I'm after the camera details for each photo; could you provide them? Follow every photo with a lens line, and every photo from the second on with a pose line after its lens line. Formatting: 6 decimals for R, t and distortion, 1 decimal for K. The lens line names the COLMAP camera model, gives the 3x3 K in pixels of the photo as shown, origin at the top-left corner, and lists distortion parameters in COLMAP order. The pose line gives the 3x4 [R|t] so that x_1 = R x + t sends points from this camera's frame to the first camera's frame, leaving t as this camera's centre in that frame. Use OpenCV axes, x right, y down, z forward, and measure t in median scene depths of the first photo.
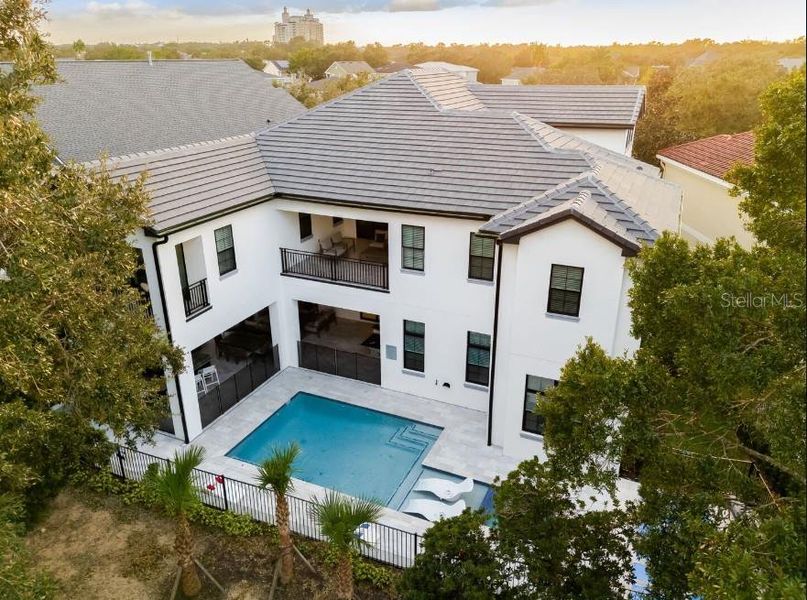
lens RADIAL K [[581.8, 0, 403.4], [0, 581.8, 291.9], [0, 0, 1]] dist [0.027281, 0.000917]
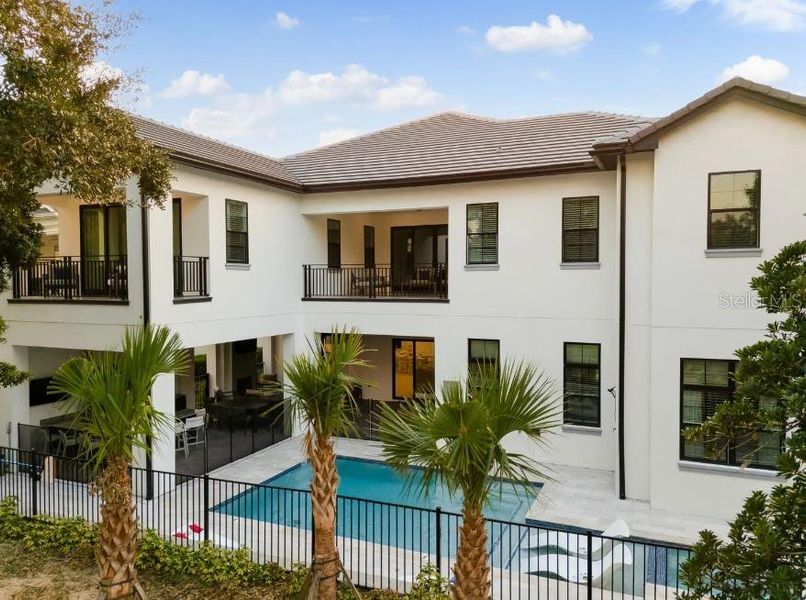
lens RADIAL K [[567.5, 0, 403.0], [0, 567.5, 300.0], [0, 0, 1]] dist [0.002142, -0.004220]
pose [[0.999861, -0.003729, 0.016241, -0.102913], [0.009062, 0.939604, -0.342142, 0.266781], [-0.013985, 0.342242, 0.939508, 0.338075]]
